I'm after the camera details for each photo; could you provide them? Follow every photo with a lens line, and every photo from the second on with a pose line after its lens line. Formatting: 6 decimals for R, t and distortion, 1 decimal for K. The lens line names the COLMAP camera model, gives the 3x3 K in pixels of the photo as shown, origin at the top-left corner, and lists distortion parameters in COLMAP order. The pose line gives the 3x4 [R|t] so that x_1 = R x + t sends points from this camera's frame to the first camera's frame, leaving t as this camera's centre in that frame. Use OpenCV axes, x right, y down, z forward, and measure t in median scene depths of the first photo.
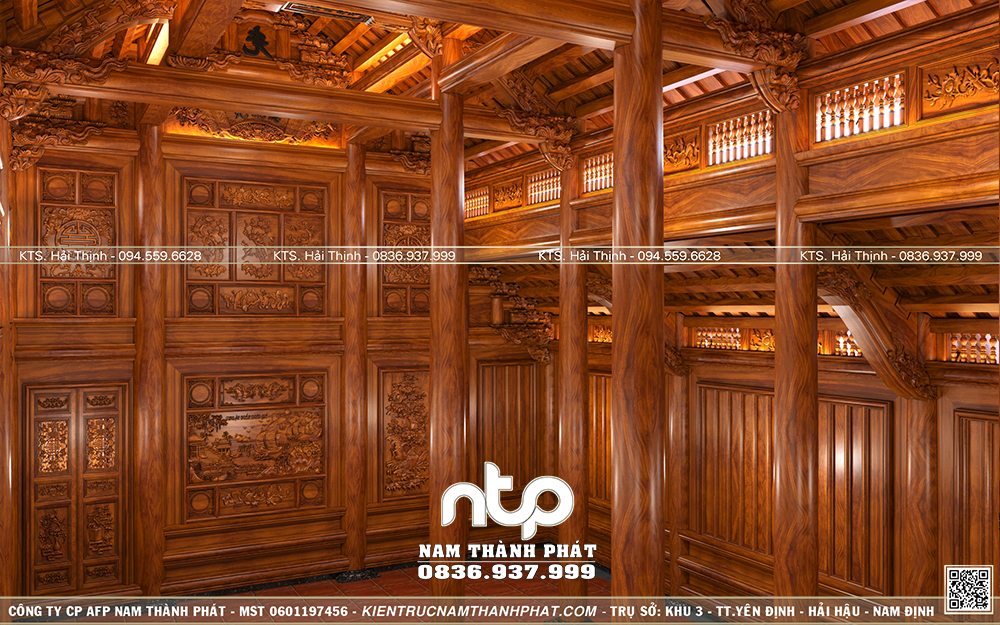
lens RADIAL K [[868.0, 0, 494.6], [0, 868.0, 315.4], [0, 0, 1]] dist [0.008144, -0.012154]
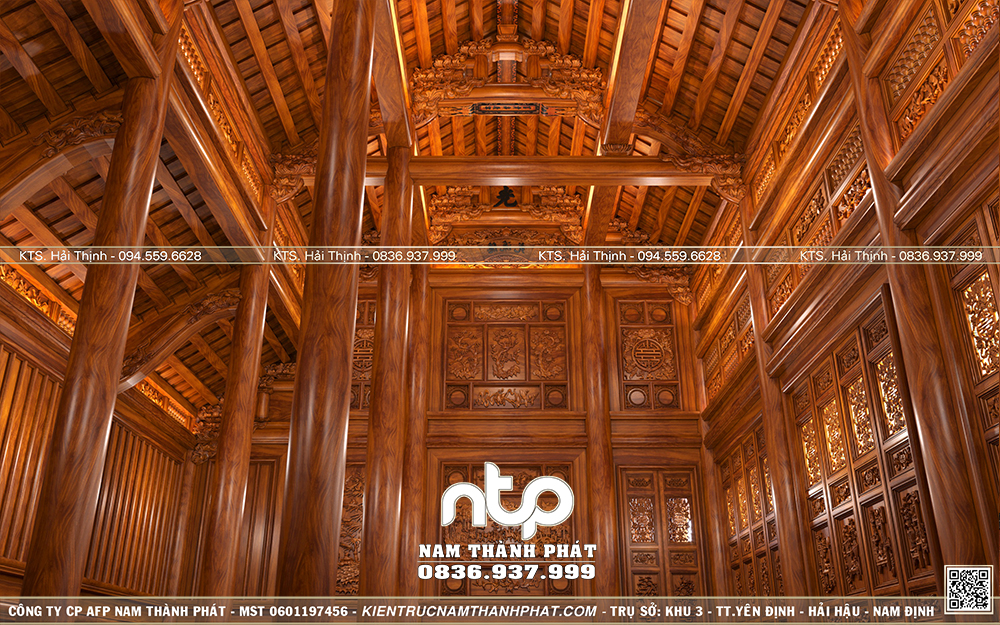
lens RADIAL K [[868.0, 0, 495.5], [0, 868.0, 319.2], [0, 0, 1]] dist [0.008144, -0.012154]
pose [[0.884365, -0.176431, -0.432169, 0.221362], [-0.001969, 0.924403, -0.381412, 0.325556], [0.466791, 0.338159, 0.817162, 0.050785]]
